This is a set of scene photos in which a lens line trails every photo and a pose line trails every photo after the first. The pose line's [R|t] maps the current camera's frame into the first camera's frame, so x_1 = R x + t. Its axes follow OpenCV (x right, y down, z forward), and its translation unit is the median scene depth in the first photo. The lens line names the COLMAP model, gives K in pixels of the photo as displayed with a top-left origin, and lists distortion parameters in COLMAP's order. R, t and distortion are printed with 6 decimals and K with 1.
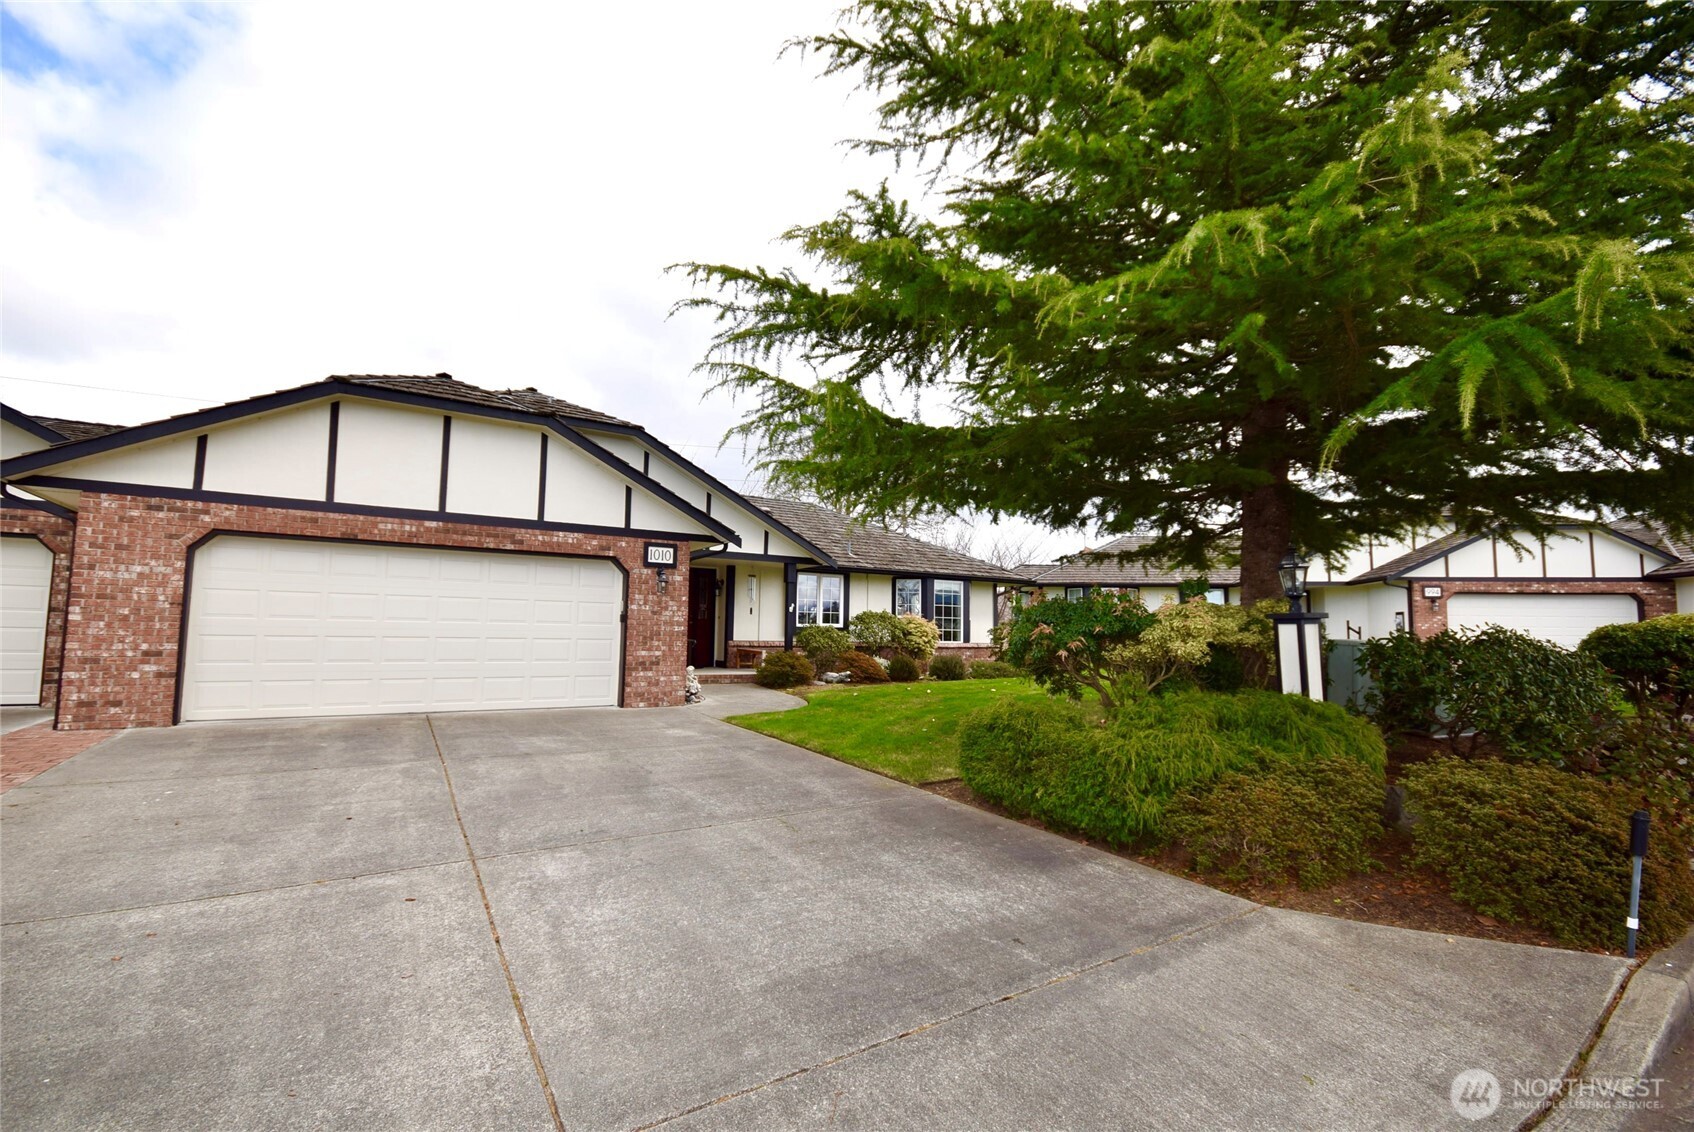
lens RADIAL K [[746.8, 0, 847.0], [0, 746.8, 566.0], [0, 0, 1]] dist [0.003357, -0.004980]
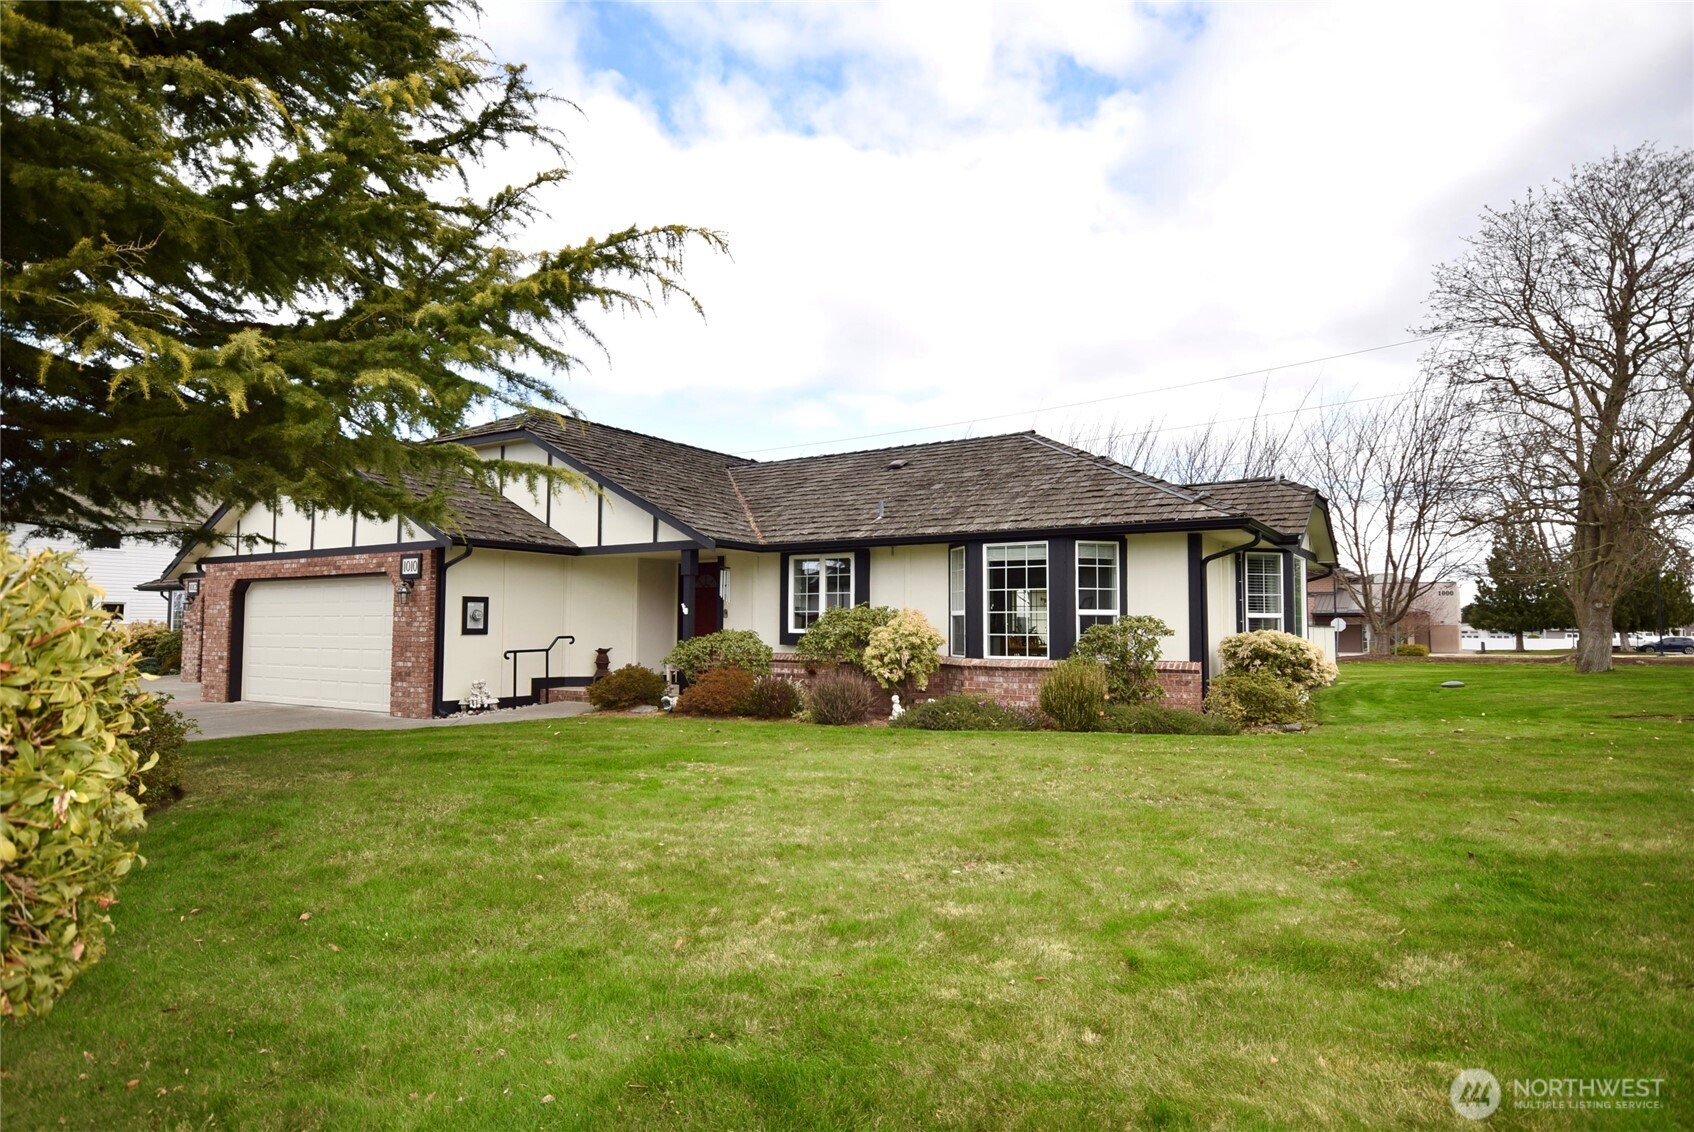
lens RADIAL K [[951.6, 0, 847.0], [0, 951.6, 566.0], [0, 0, 1]] dist [0.016940, 0.000041]
pose [[0.400132, -0.071448, -0.913668, 1.149551], [0.083714, 0.995638, -0.041197, 0.086514], [0.912626, -0.060003, 0.404368, 1.016804]]
